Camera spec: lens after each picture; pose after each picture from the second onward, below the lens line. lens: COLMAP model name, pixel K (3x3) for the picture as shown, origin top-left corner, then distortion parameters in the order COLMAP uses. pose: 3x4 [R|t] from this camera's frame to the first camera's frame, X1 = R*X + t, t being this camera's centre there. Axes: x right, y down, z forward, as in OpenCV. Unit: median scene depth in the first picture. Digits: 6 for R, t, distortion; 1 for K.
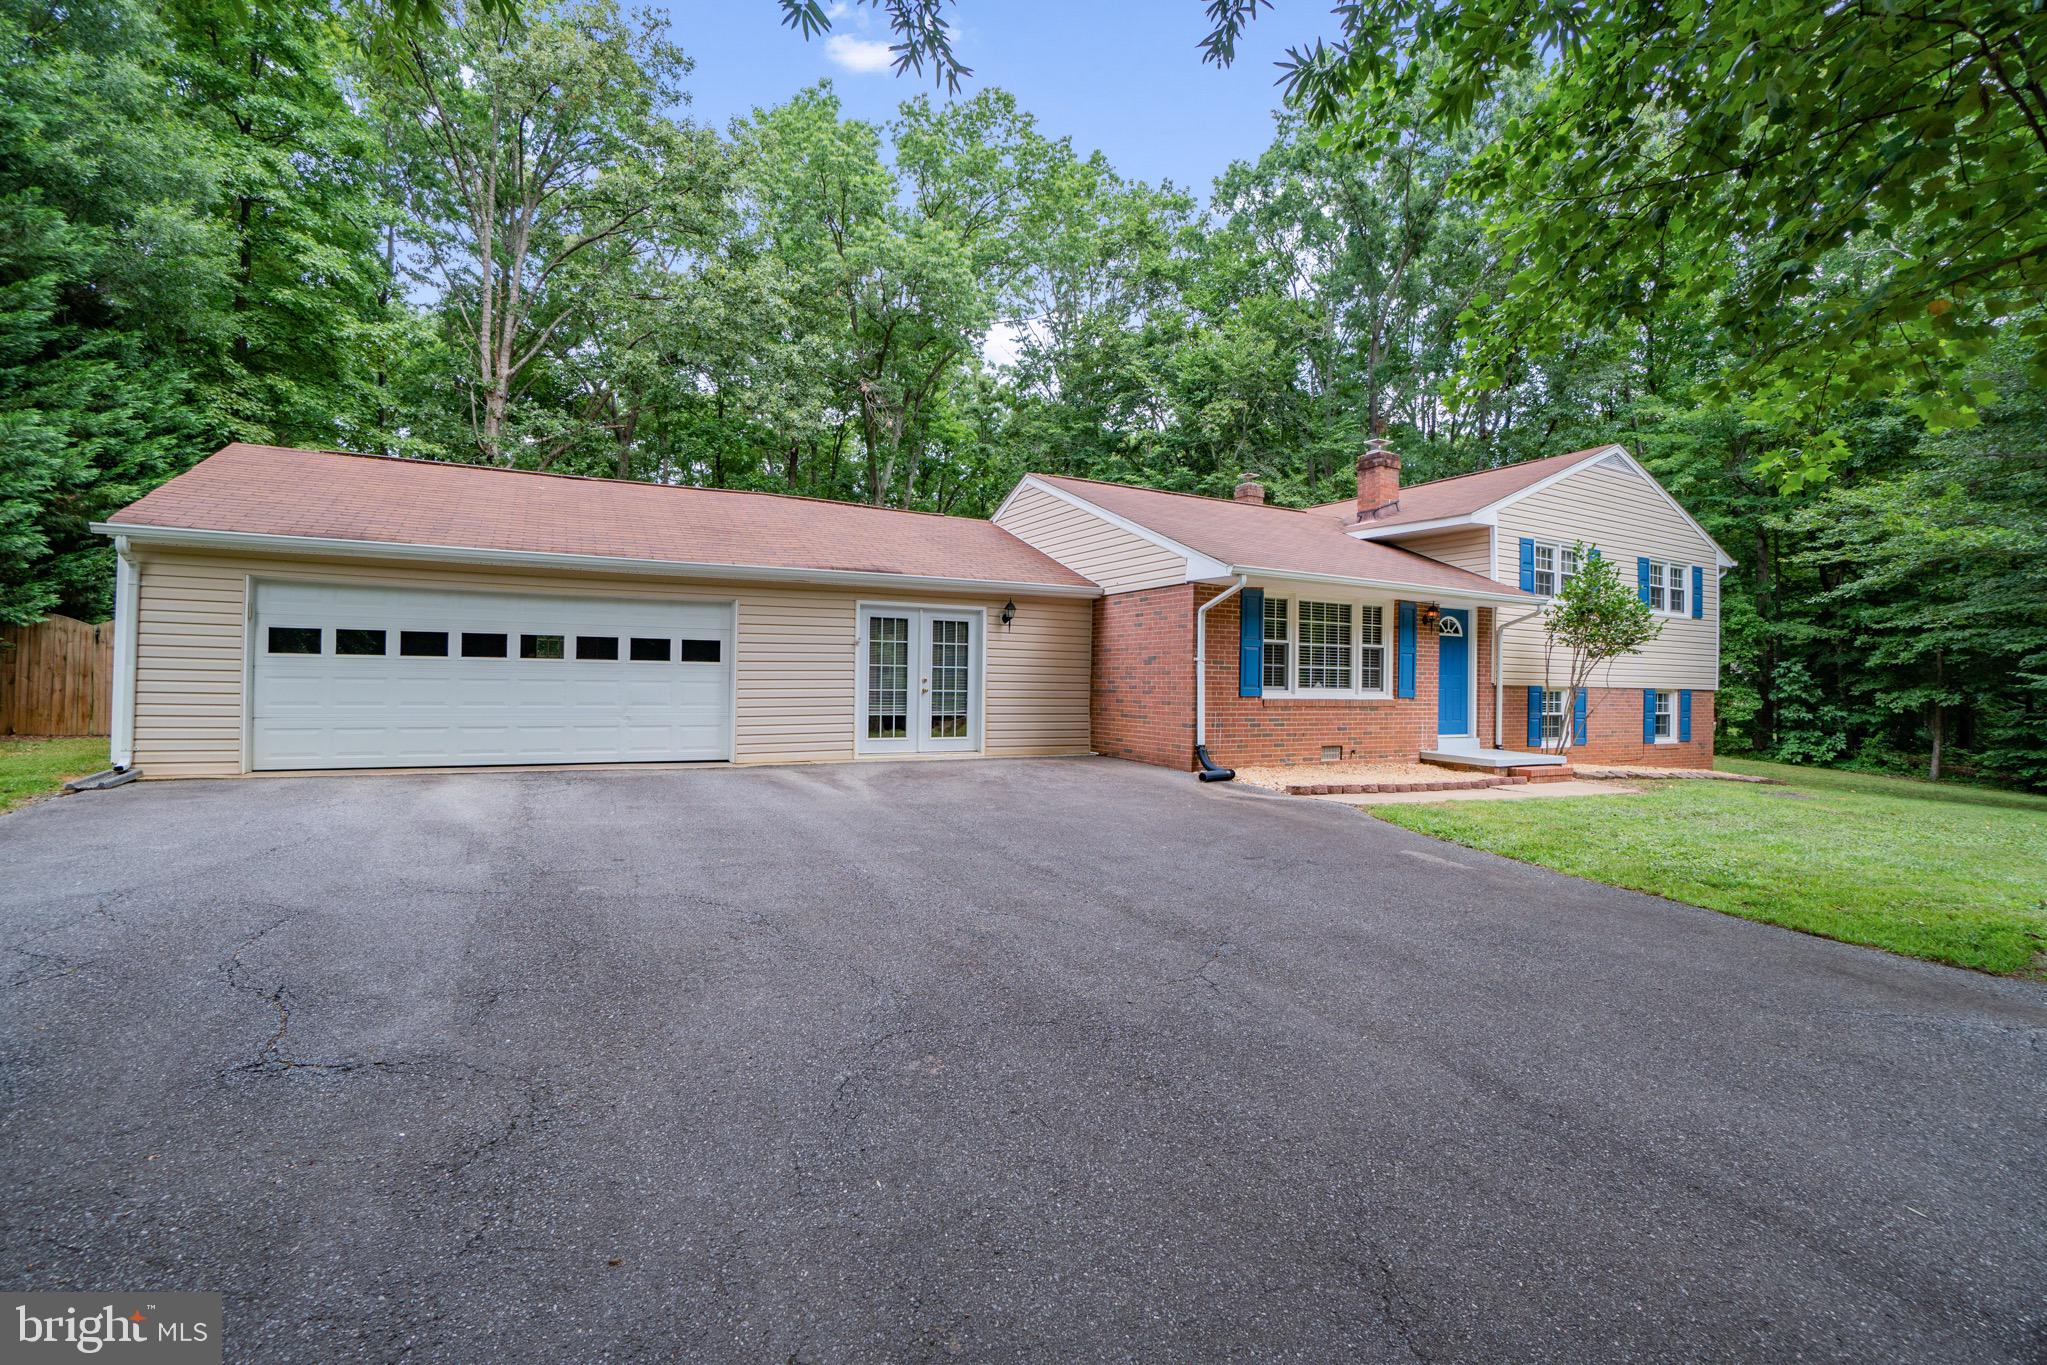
lens RADIAL K [[906.3, 0, 1005.4], [0, 906.3, 678.8], [0, 0, 1]] dist [-0.056224, 0.020592]
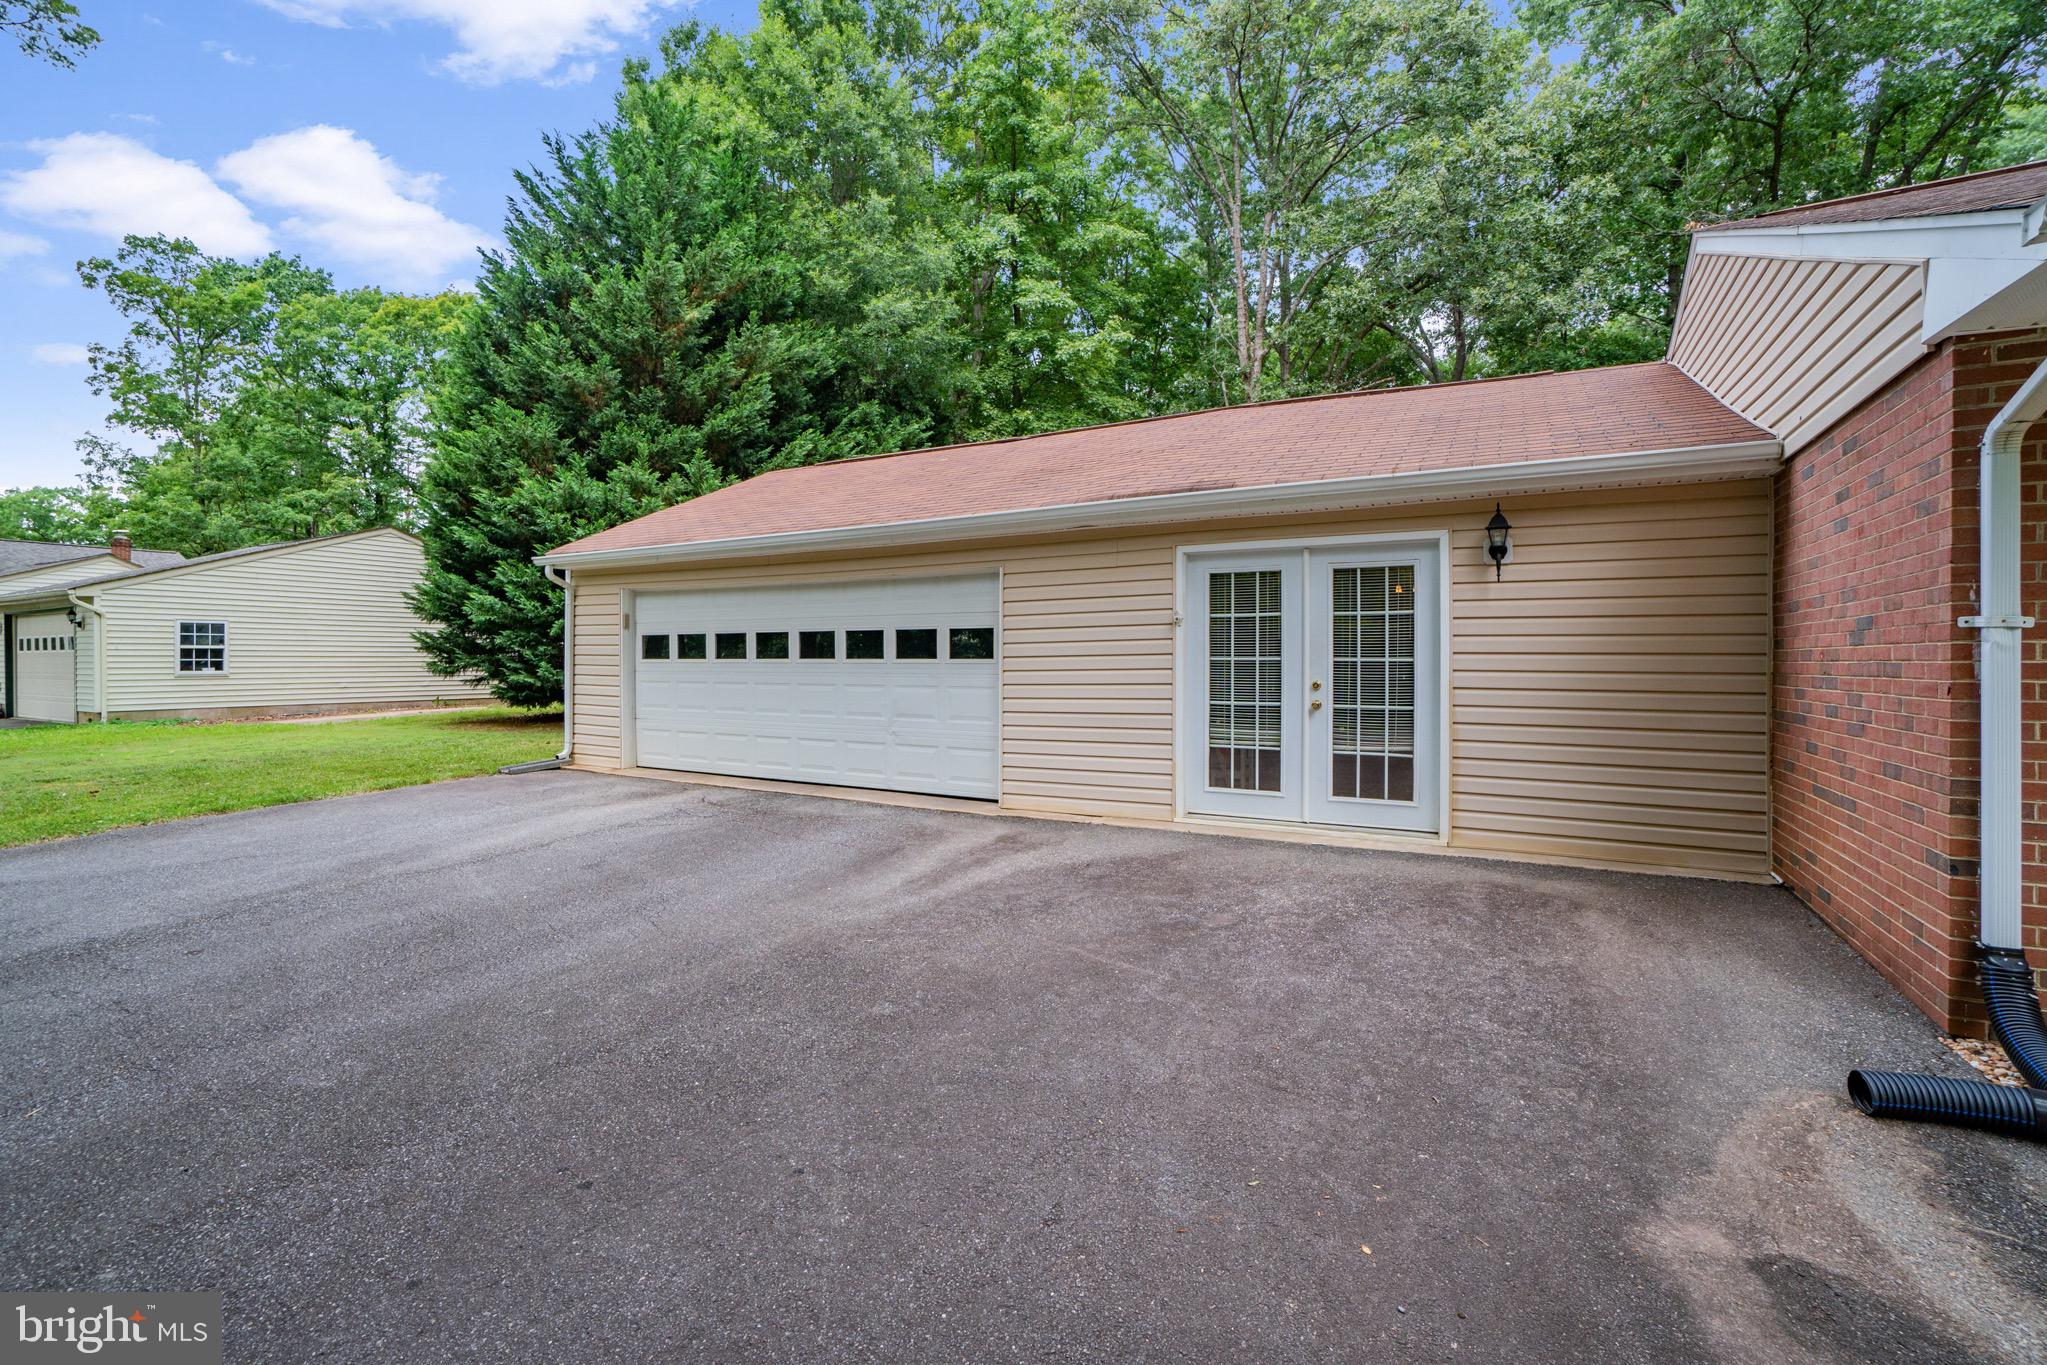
lens RADIAL K [[906.3, 0, 1005.4], [0, 906.3, 678.8], [0, 0, 1]] dist [-0.056224, 0.020592]
pose [[0.543730, 0.004148, -0.839250, 0.227012], [0.007851, 0.999919, 0.010029, -0.008274], [0.839223, -0.012041, 0.543654, 0.516300]]
